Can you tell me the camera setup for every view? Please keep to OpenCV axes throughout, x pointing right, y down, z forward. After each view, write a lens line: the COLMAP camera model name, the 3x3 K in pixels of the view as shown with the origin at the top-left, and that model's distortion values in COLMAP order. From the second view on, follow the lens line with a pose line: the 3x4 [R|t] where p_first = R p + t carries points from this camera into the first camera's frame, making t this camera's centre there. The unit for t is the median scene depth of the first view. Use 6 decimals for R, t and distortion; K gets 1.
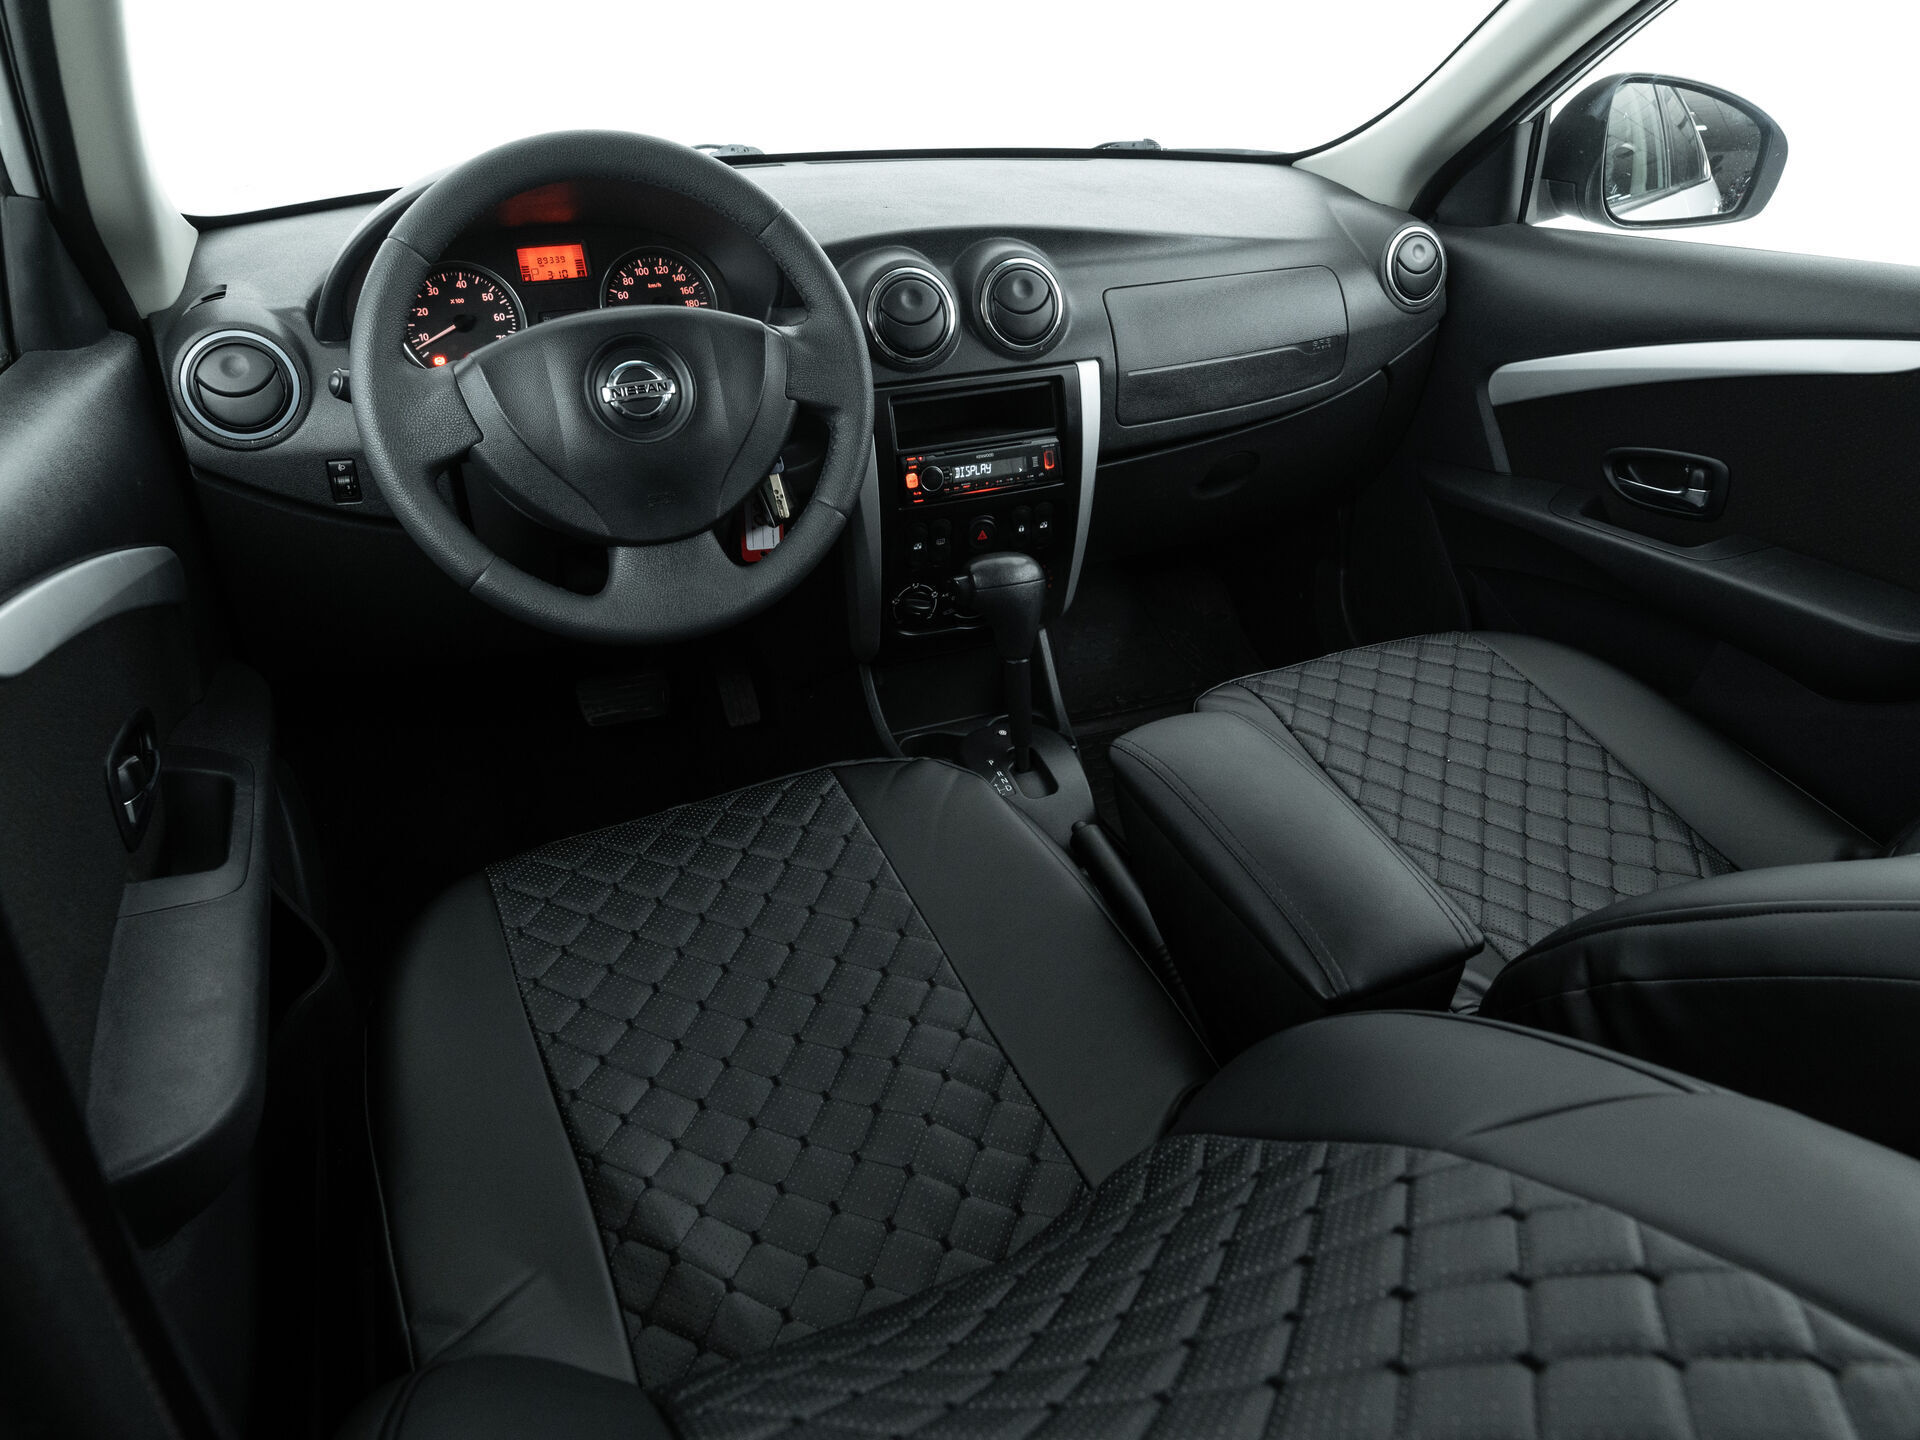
lens RADIAL K [[1287.6, 0, 960.0], [0, 1287.6, 720.0], [0, 0, 1]] dist [-0.016013, -0.000777]
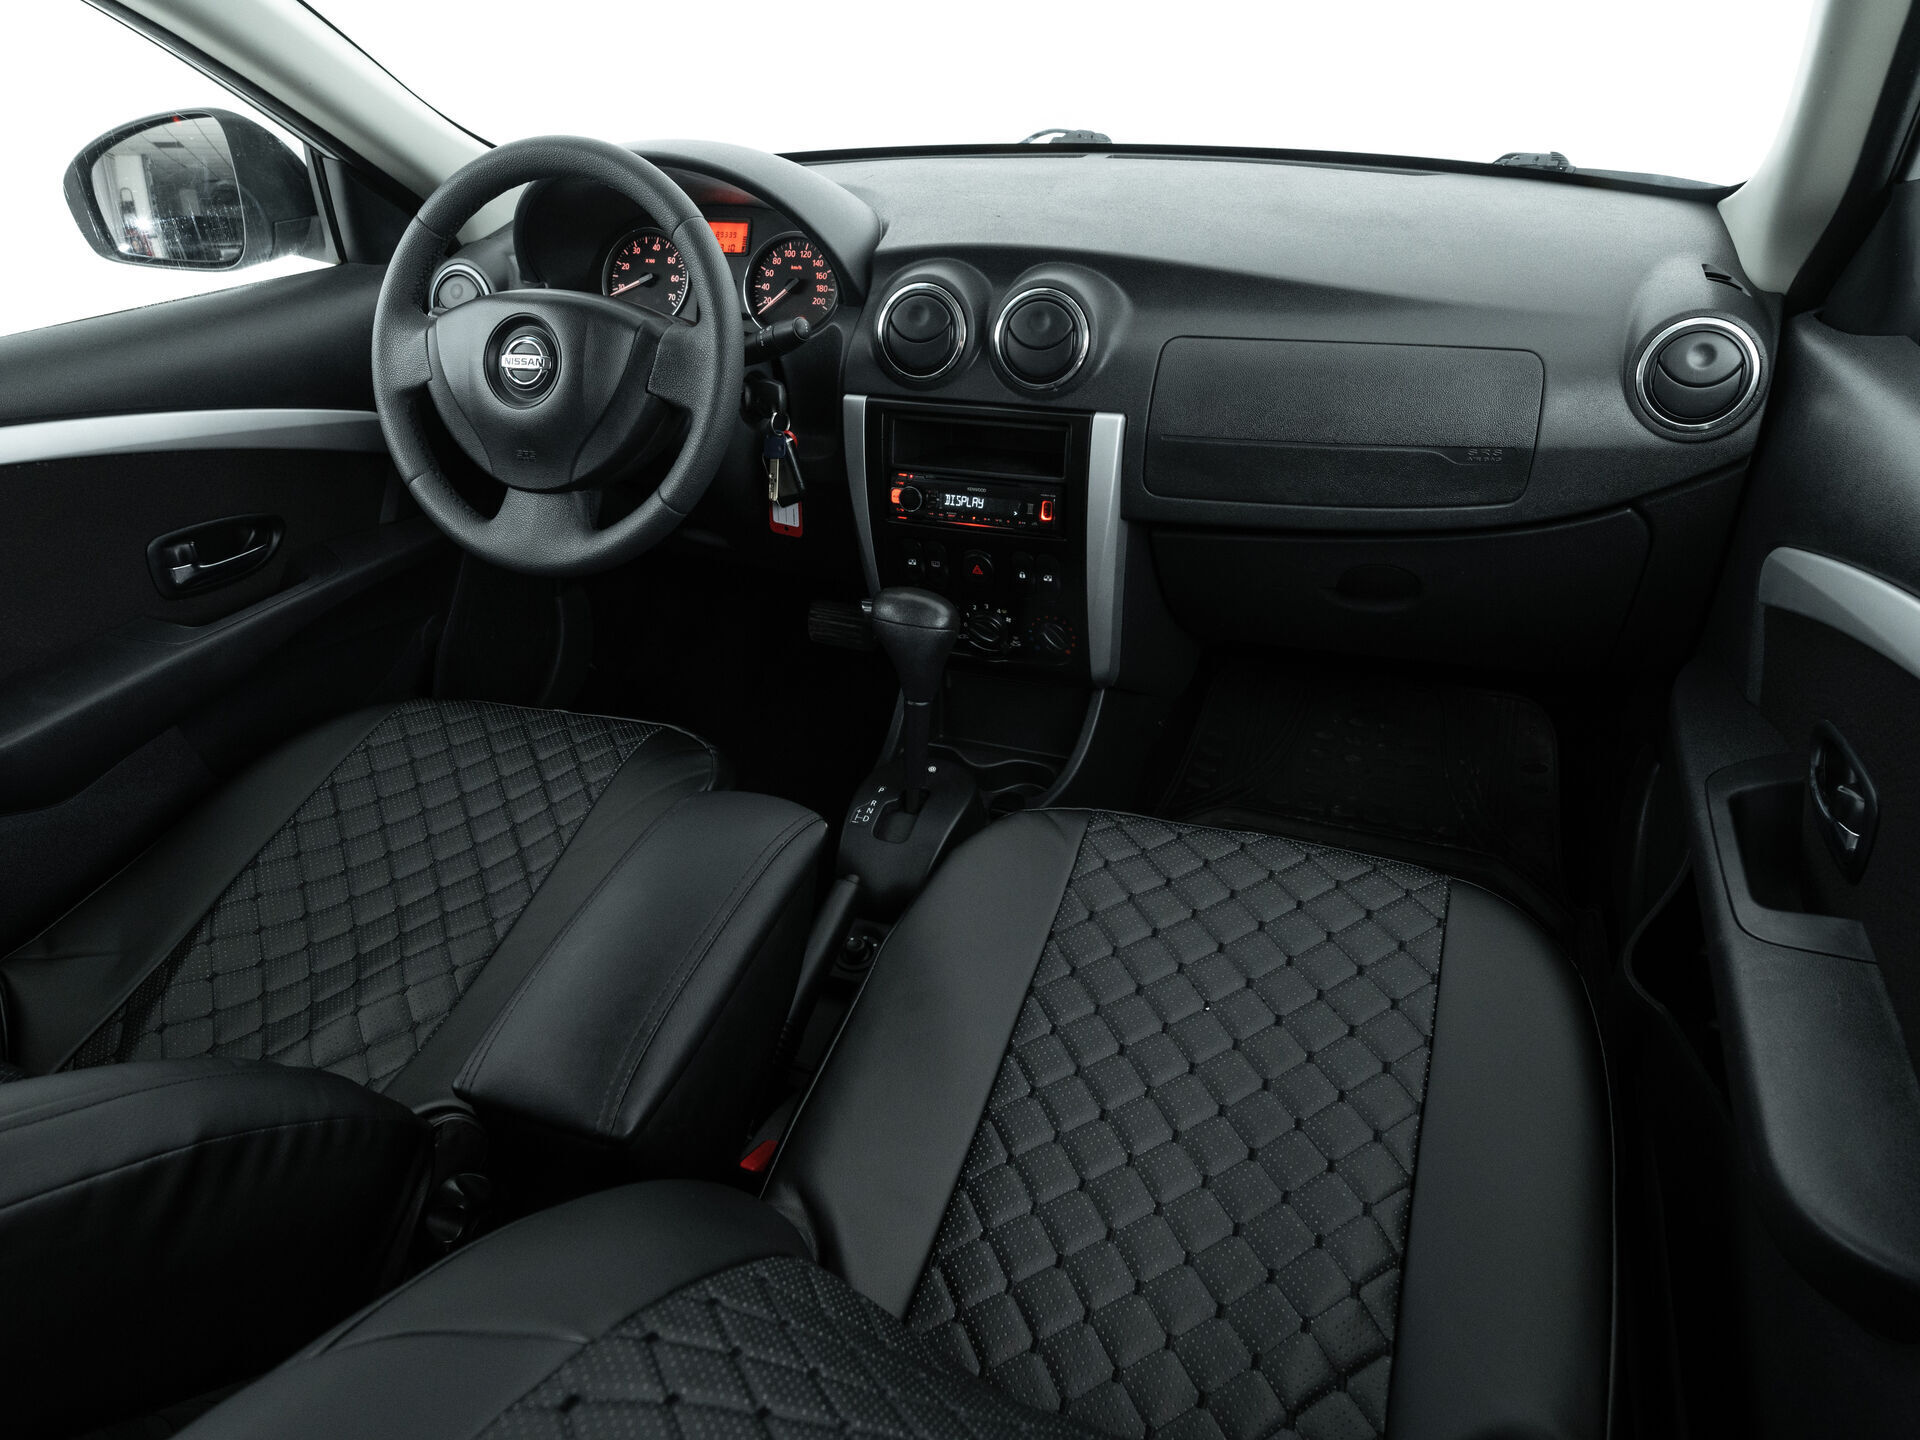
lens RADIAL K [[1252.7, 0, 966.8], [0, 1252.7, 715.5], [0, 0, 1]] dist [-0.018785, -0.003311]
pose [[0.707753, 0.346870, -0.615440, 0.646583], [-0.310842, 0.935203, 0.169626, -0.205373], [0.634400, 0.071252, 0.769714, 0.297457]]
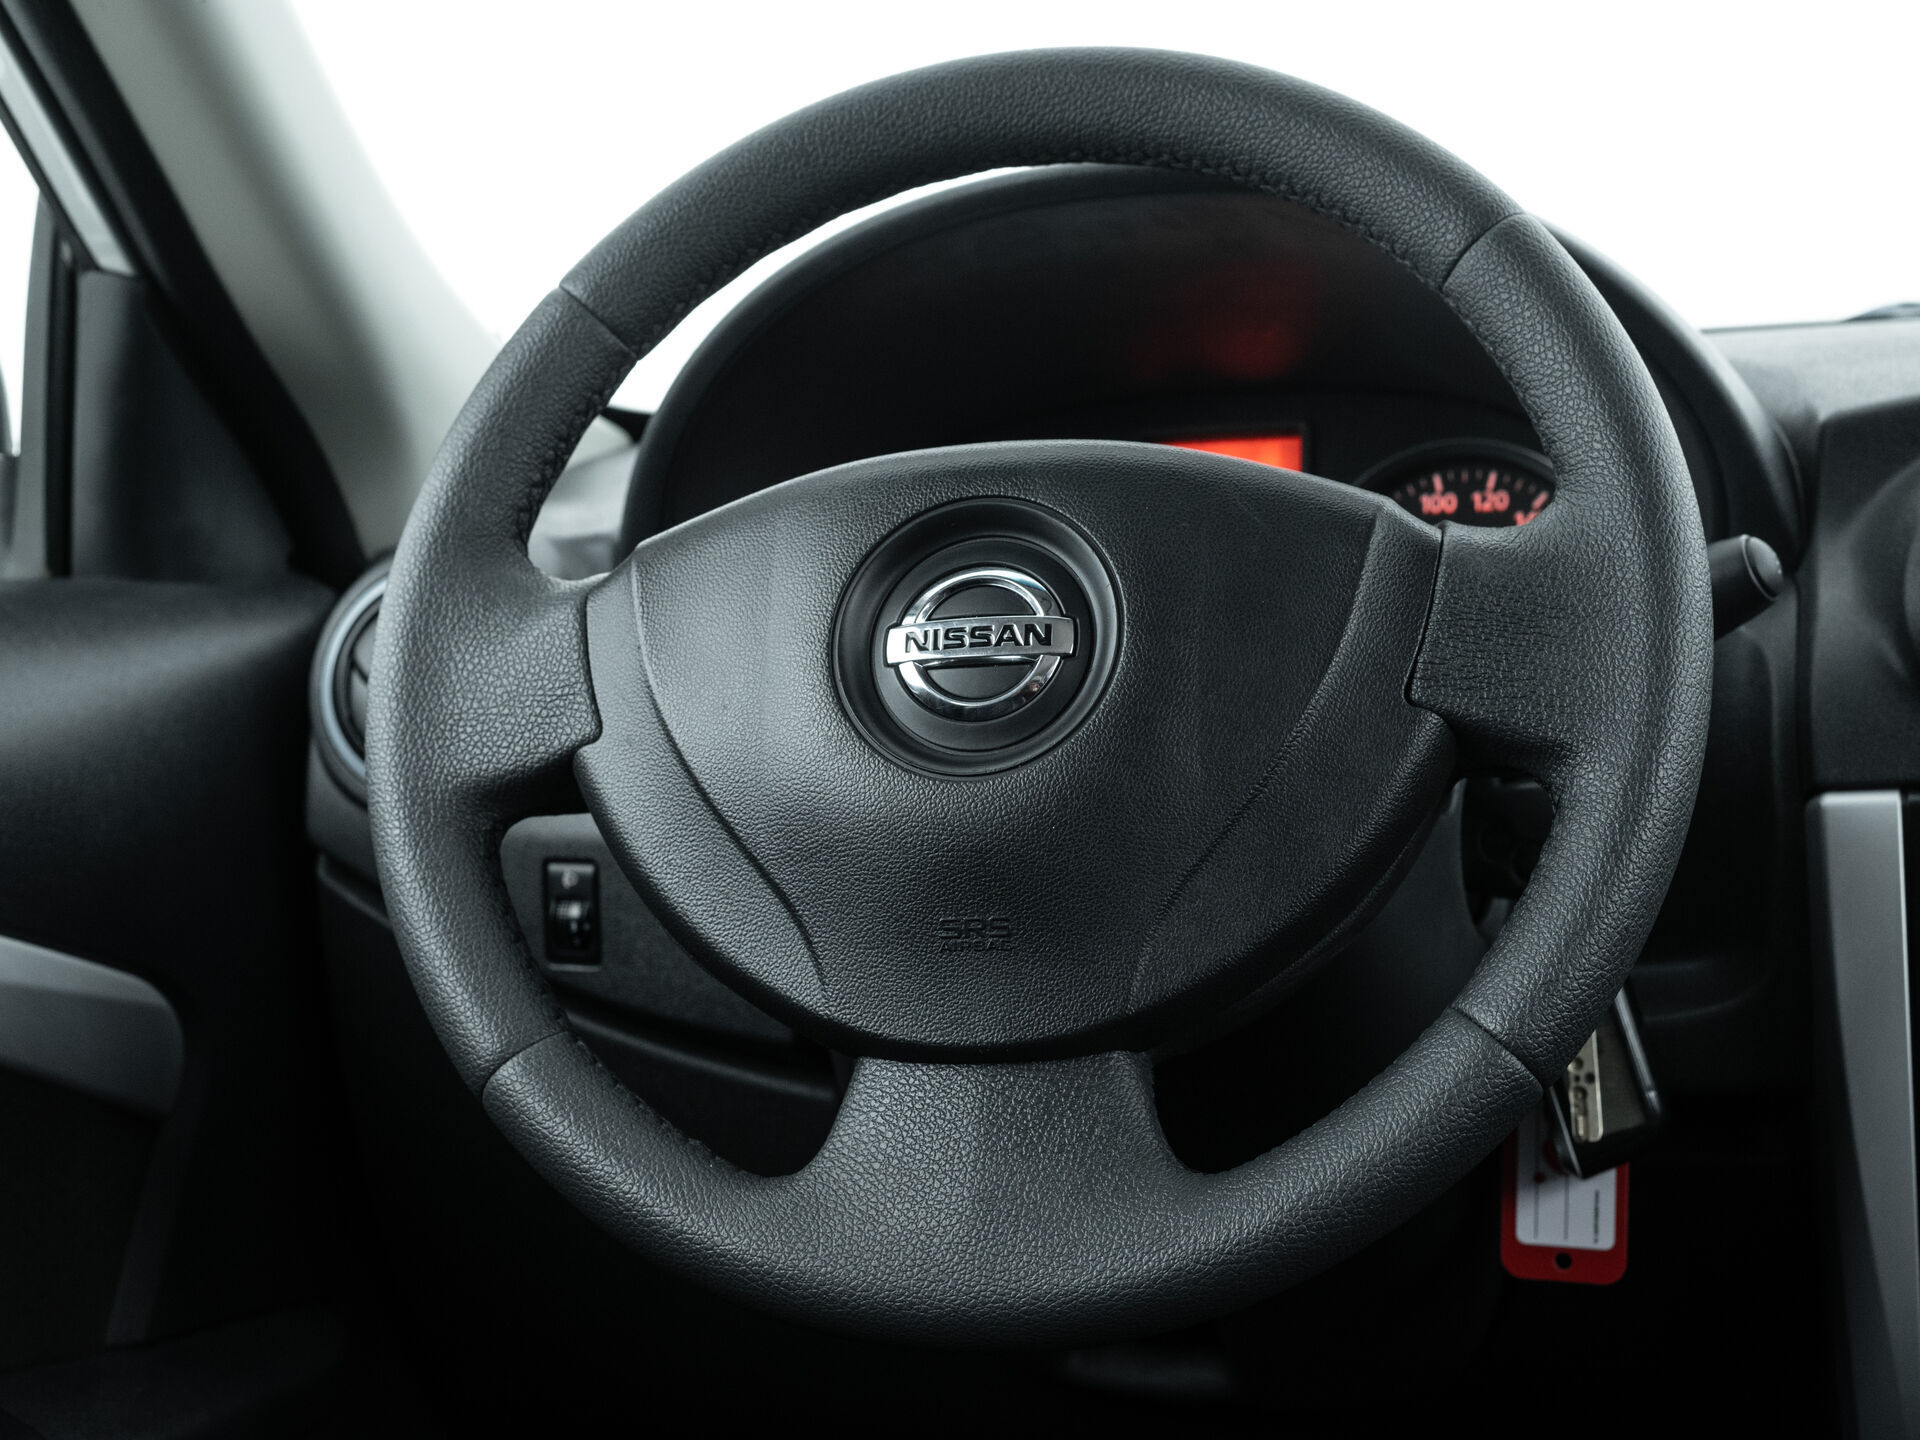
lens RADIAL K [[3264.0, 0, 960.0], [0, 3264.0, 720.0], [0, 0, 1]] dist [-0.098657, -0.066461]
pose [[0.763980, 0.015347, -0.645058, 0.262914], [-0.268511, 0.916605, -0.296206, 0.032294], [0.586717, 0.399500, 0.704388, 0.261038]]
